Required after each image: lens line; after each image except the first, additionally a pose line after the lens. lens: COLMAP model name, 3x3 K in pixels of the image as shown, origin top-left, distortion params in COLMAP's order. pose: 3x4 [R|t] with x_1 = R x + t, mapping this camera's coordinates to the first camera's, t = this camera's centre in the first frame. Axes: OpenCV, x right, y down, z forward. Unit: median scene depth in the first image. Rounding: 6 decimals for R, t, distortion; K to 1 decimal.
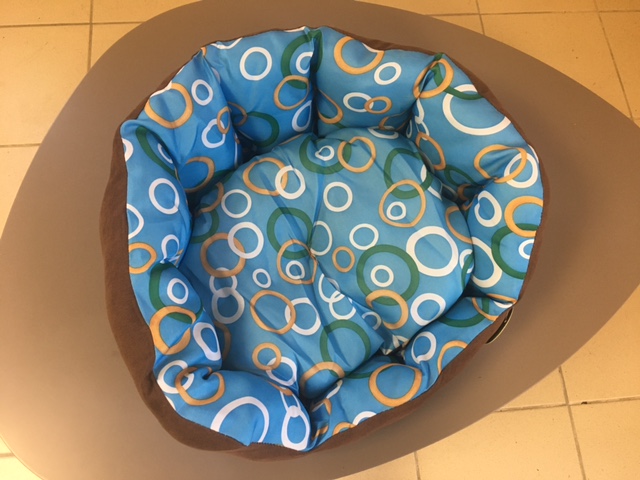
lens RADIAL K [[533.7, 0, 319.3], [0, 533.7, 240.3], [0, 0, 1]] dist [-0.004786, -0.003854]
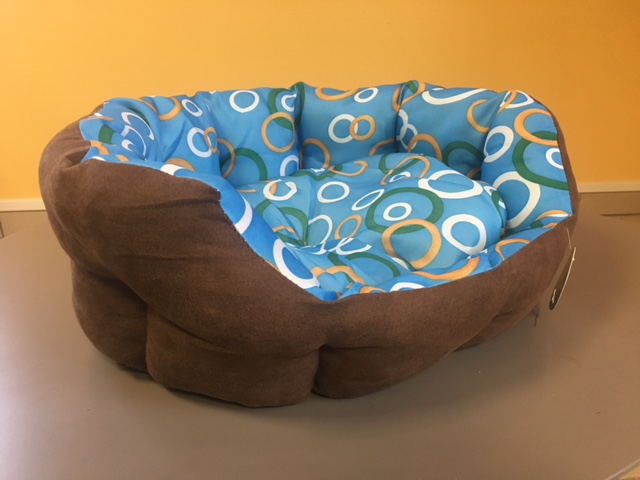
lens RADIAL K [[533.7, 0, 320.3], [0, 533.7, 240.1], [0, 0, 1]] dist [-0.004786, -0.003854]
pose [[0.995945, -0.075133, 0.049487, -0.038564], [0.087251, 0.672523, -0.734915, 0.647462], [0.021935, 0.736253, 0.676351, 0.465866]]
